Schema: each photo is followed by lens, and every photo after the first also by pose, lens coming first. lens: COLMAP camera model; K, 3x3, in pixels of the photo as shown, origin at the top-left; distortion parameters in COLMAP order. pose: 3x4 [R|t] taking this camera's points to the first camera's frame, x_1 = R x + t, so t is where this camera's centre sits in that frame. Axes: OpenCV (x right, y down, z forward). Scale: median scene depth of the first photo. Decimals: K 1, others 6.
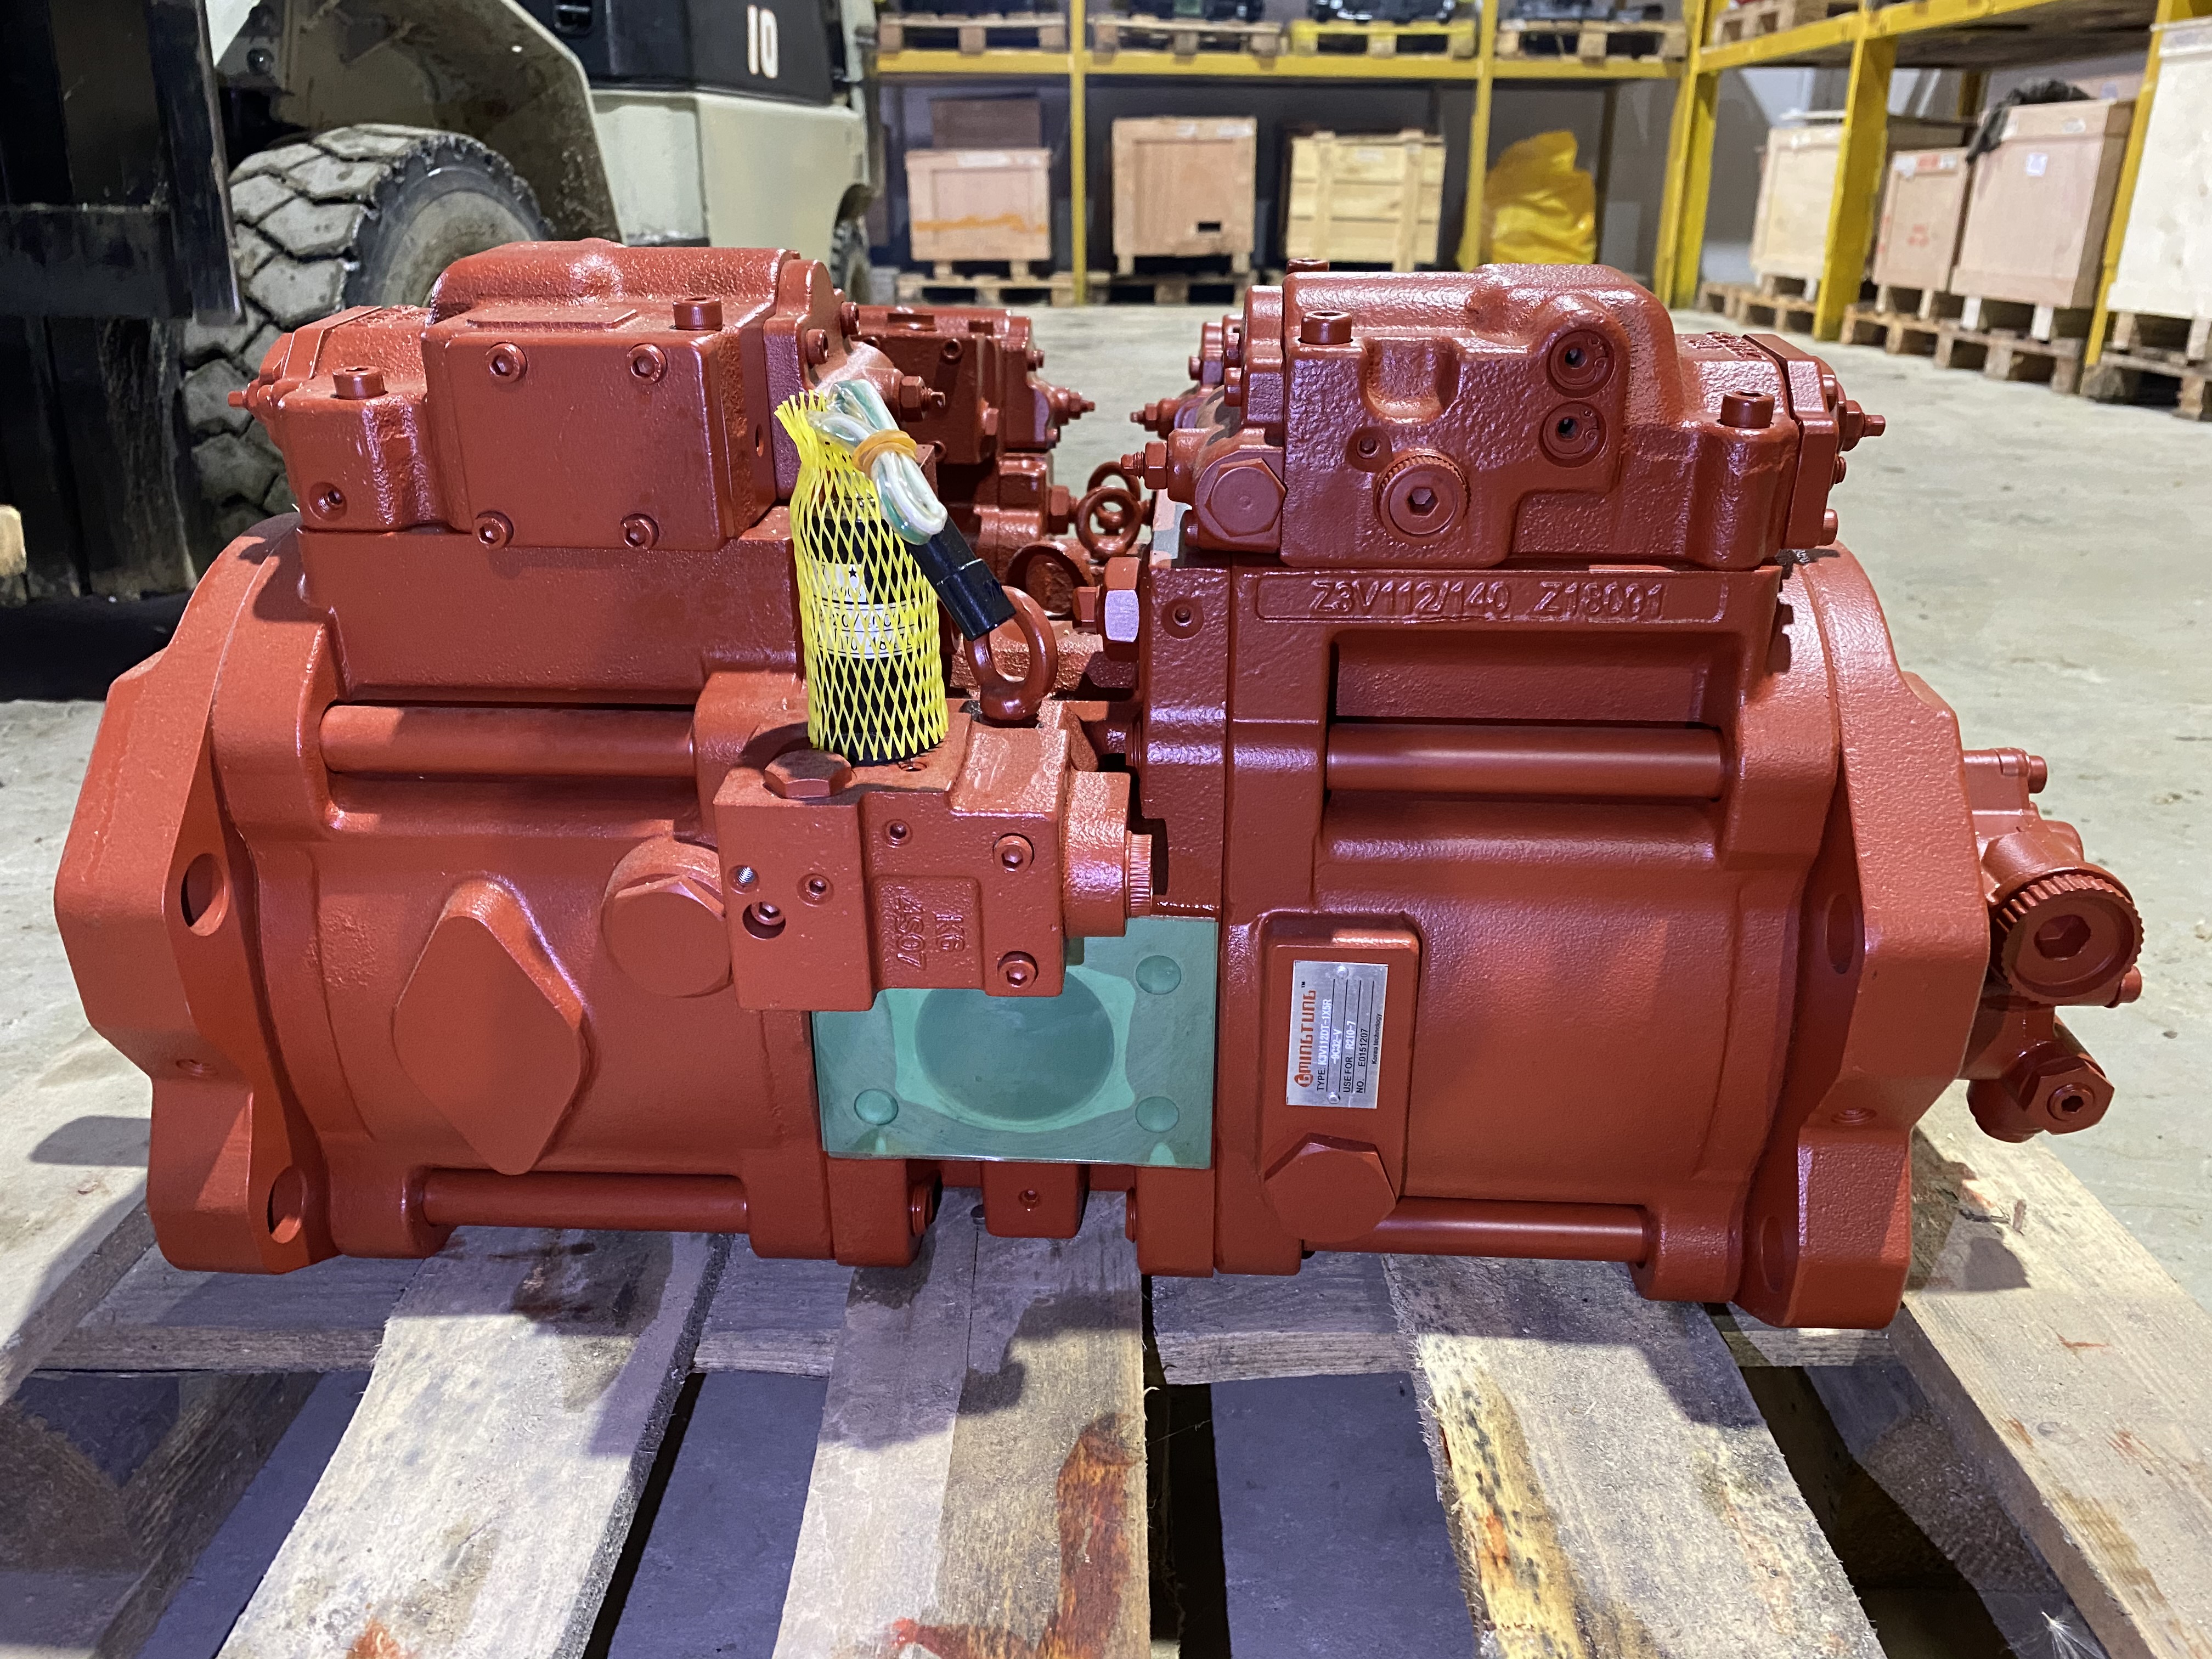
lens RADIAL K [[1725.0, 0, 1114.0], [0, 1725.0, 824.7], [0, 0, 1]] dist [0.016105, -0.009882]
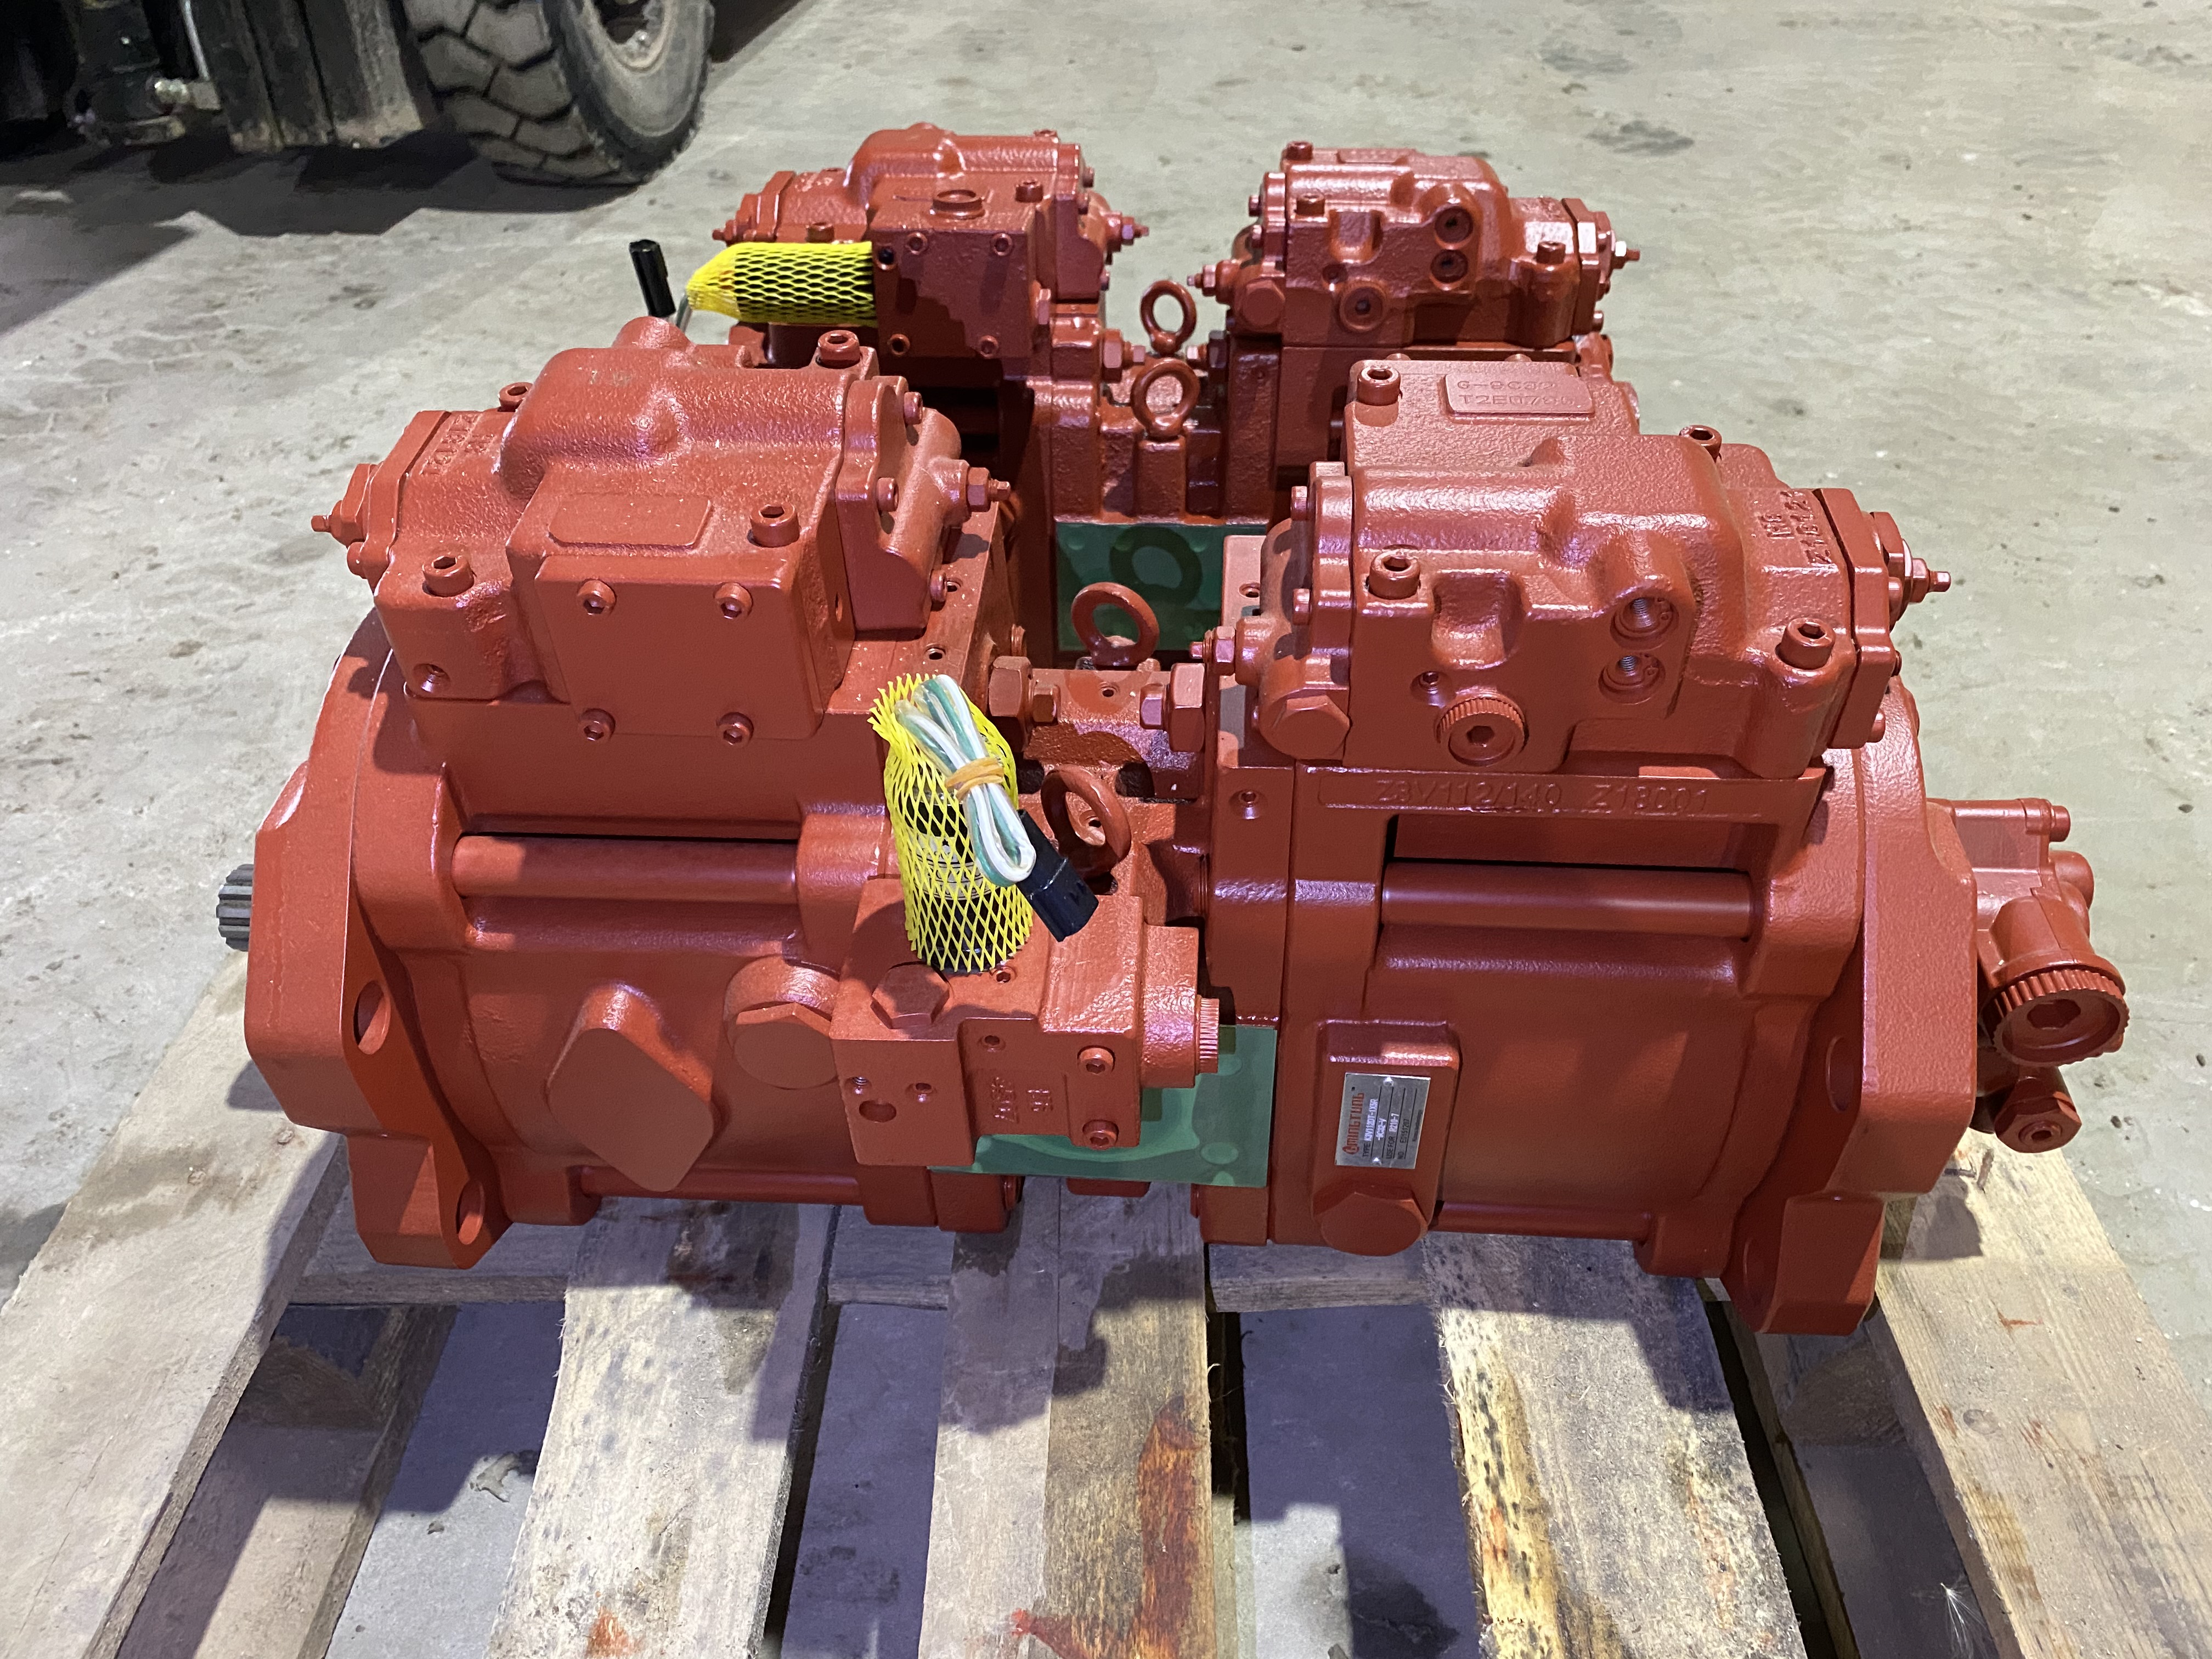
lens RADIAL K [[1724.6, 0, 1104.1], [0, 1724.6, 834.5], [0, 0, 1]] dist [0.005355, 0.006030]
pose [[0.999564, -0.005627, -0.028988, -0.018059], [0.014436, 0.949486, 0.313478, -0.410720], [0.025760, -0.313760, 0.949153, -0.012298]]
